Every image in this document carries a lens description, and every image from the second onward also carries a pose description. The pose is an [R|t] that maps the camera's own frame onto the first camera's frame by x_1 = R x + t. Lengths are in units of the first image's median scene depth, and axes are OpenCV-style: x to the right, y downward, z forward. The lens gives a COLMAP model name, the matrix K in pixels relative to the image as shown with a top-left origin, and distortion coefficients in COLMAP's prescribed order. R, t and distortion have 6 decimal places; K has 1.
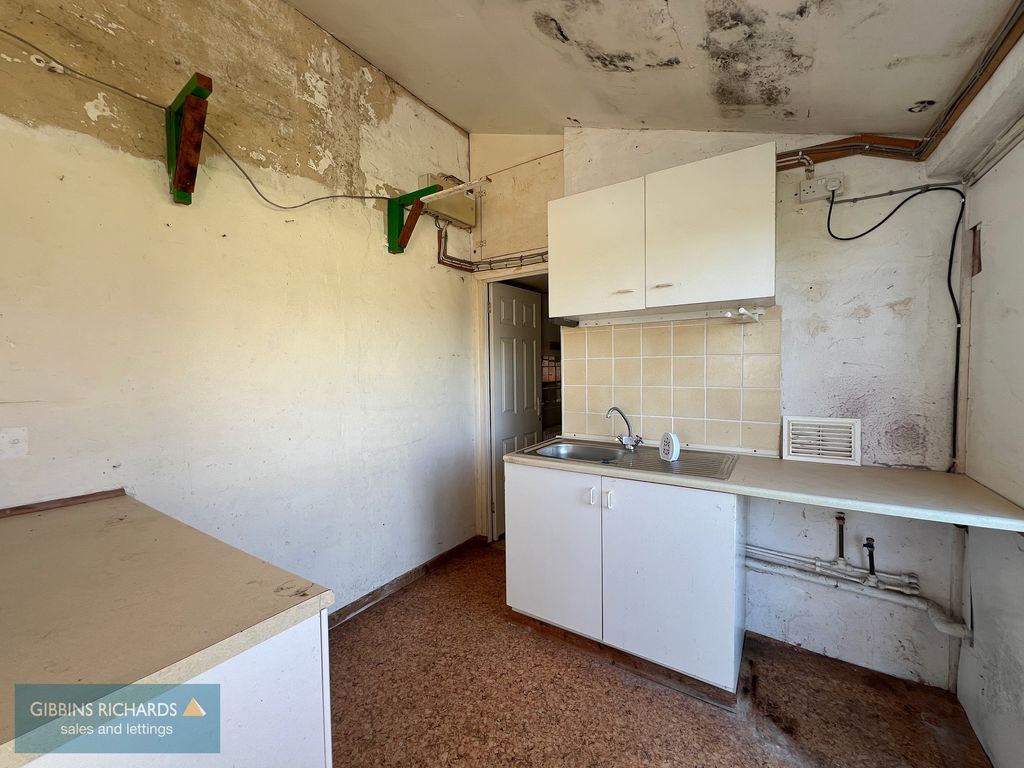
lens RADIAL K [[412.6, 0, 510.1], [0, 412.6, 383.2], [0, 0, 1]] dist [-0.000371, -0.000164]
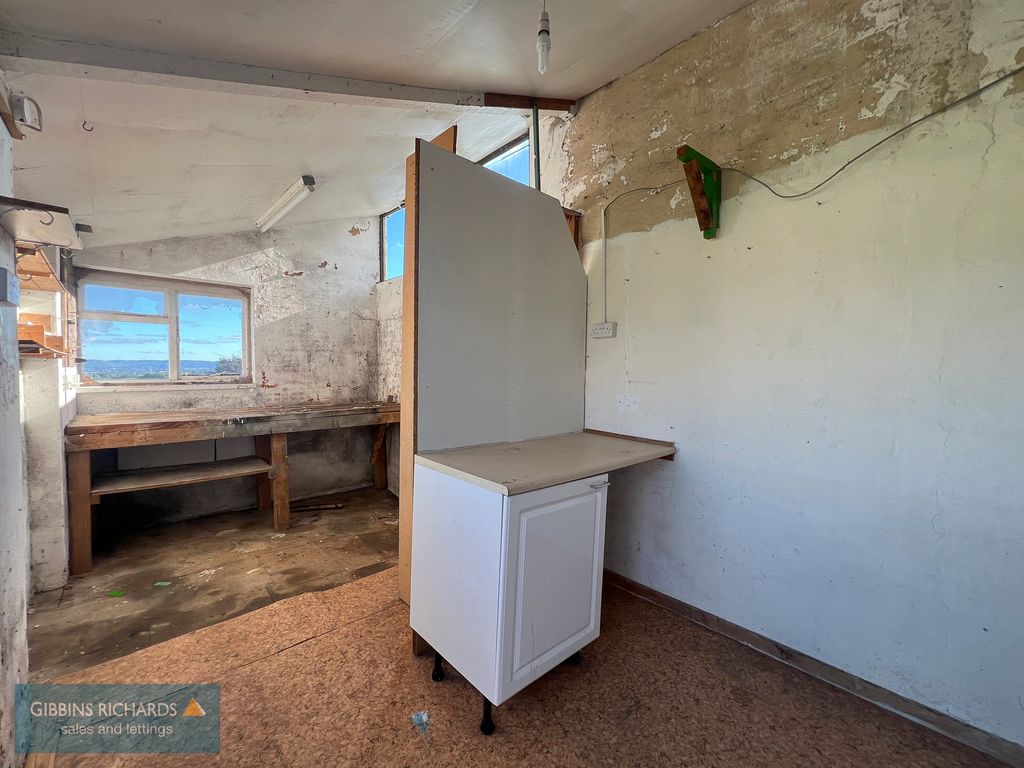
lens RADIAL K [[412.6, 0, 510.1], [0, 412.6, 383.2], [0, 0, 1]] dist [-0.000371, -0.000164]
pose [[-0.225912, 0.043036, -0.973197, 0.487072], [-0.043535, 0.997580, 0.054220, -0.015876], [0.973174, 0.054617, -0.223492, 0.531420]]
